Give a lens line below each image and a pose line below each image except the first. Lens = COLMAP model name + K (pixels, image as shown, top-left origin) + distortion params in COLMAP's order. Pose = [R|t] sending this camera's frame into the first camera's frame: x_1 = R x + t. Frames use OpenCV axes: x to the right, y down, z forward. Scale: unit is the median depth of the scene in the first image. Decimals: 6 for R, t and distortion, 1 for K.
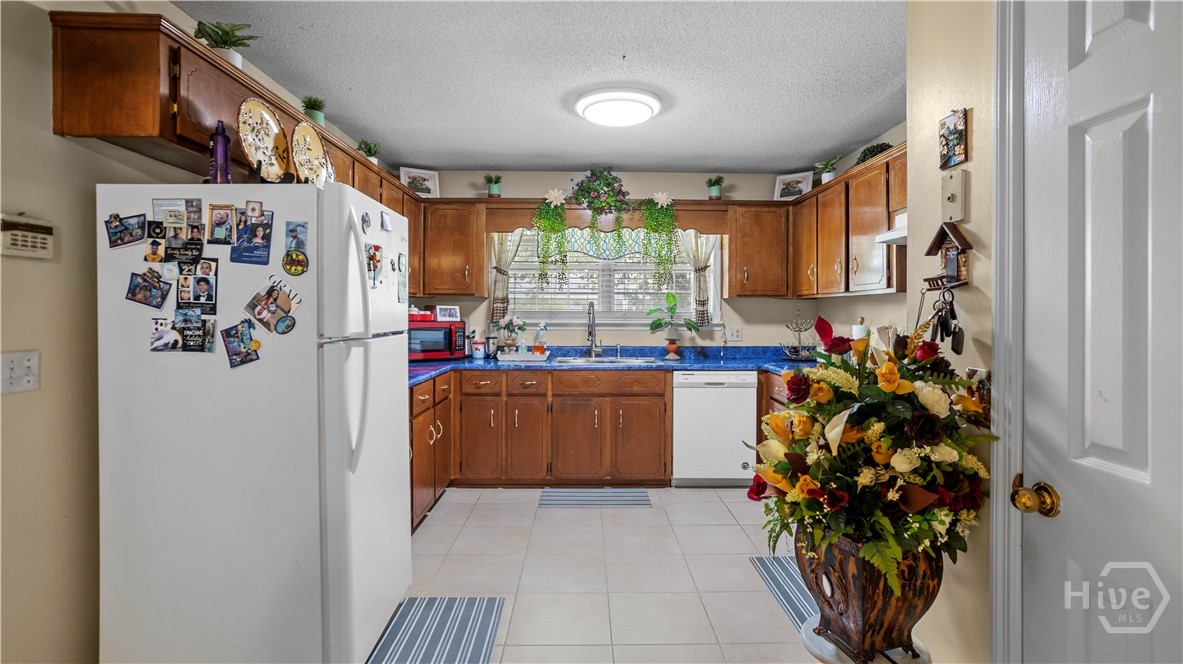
lens RADIAL K [[565.8, 0, 590.9], [0, 565.8, 314.8], [0, 0, 1]] dist [-0.065591, 0.000111]
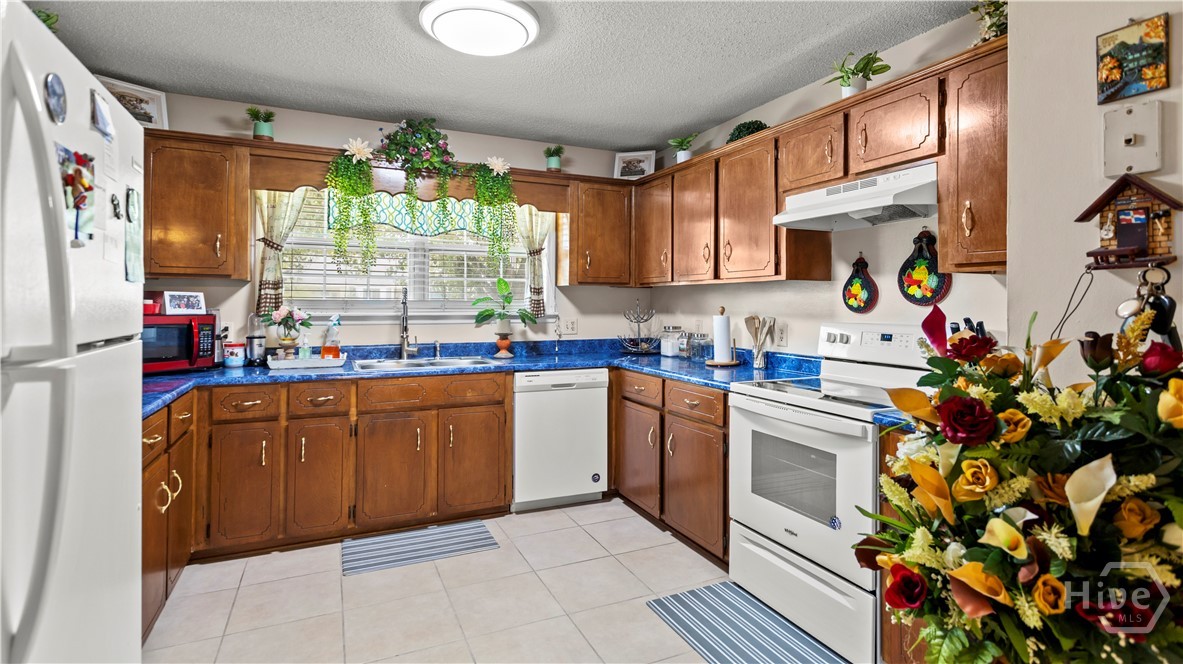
lens RADIAL K [[567.7, 0, 593.2], [0, 567.7, 297.8], [0, 0, 1]] dist [-0.002172, -0.000097]
pose [[0.912915, 0.003761, 0.408132, -0.084112], [0.001415, 0.999922, -0.012378, 0.000430], [-0.408147, 0.011877, 0.912839, 0.178242]]
